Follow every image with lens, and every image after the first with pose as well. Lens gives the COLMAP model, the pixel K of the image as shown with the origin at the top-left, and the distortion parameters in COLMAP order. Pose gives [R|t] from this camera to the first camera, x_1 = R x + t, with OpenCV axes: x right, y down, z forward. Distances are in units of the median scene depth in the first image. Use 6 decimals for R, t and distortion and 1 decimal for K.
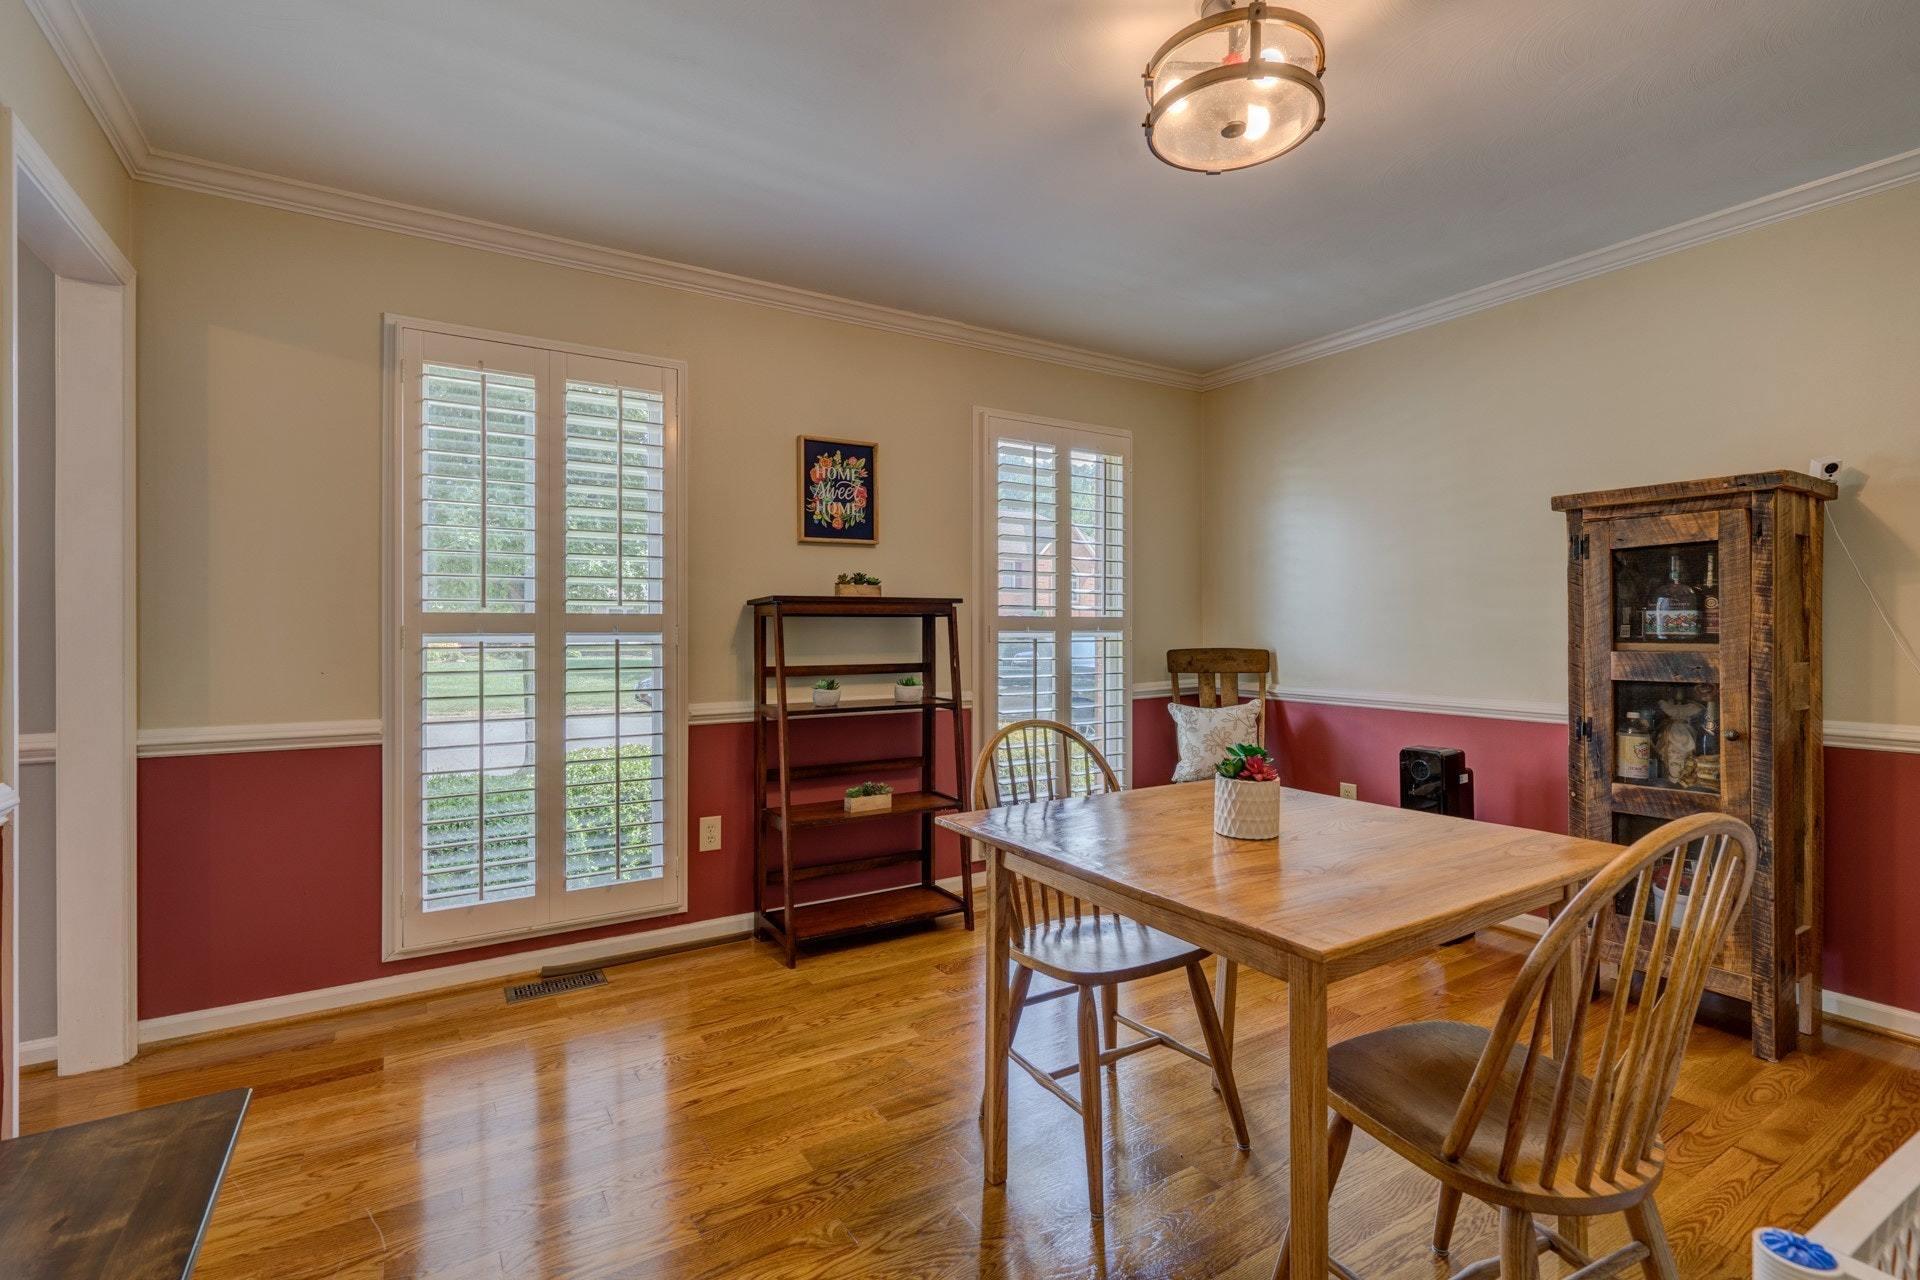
lens RADIAL K [[883.5, 0, 959.2], [0, 883.5, 630.9], [0, 0, 1]] dist [-0.004358, 0.001809]
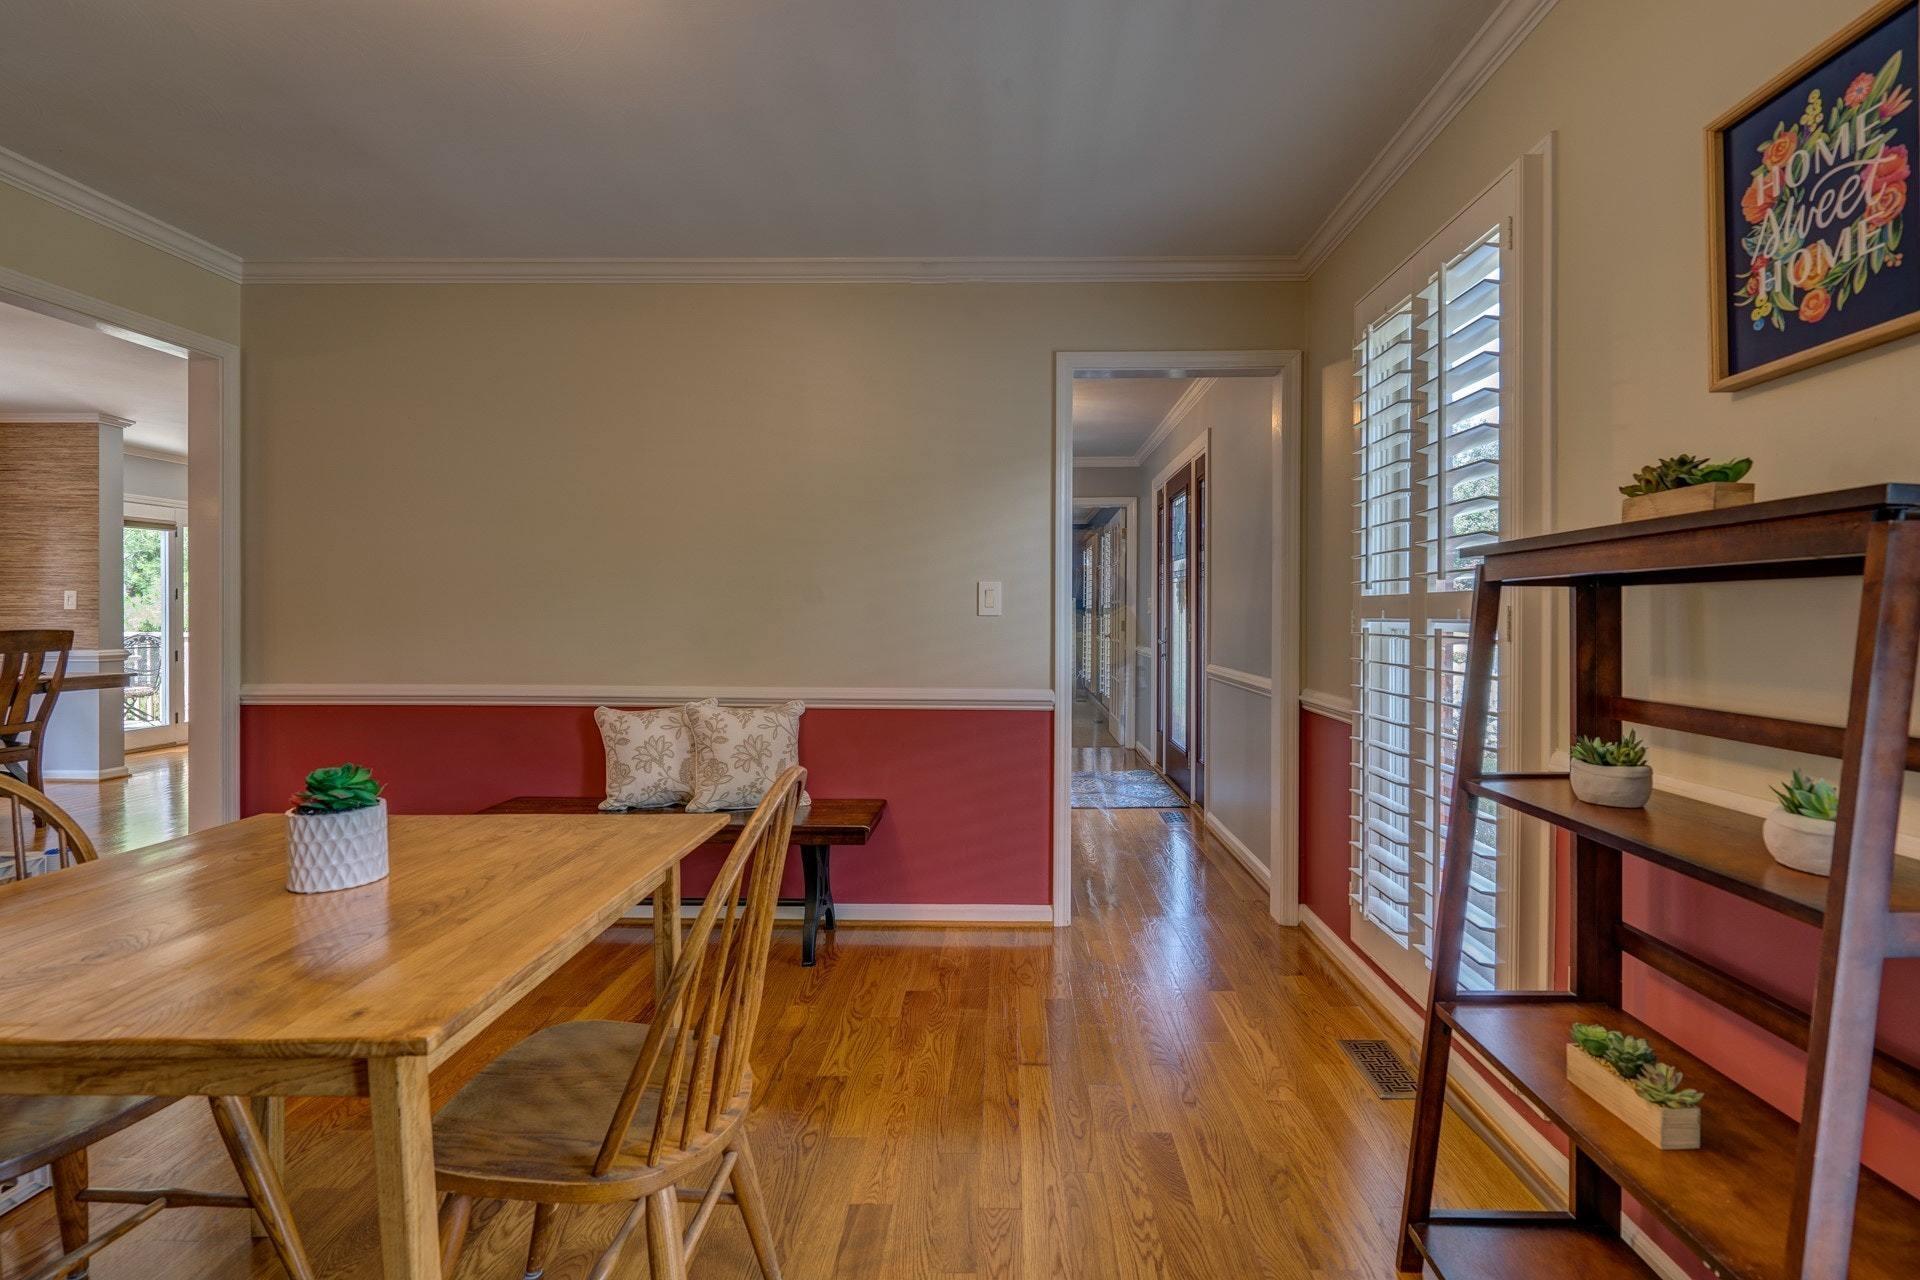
lens RADIAL K [[883.5, 0, 972.5], [0, 883.5, 622.9], [0, 0, 1]] dist [-0.004358, 0.001809]
pose [[-0.540312, 0.011038, -0.841392, 0.328303], [-0.003593, 0.999875, 0.015425, -0.003172], [0.841457, 0.011357, -0.540205, 0.919060]]
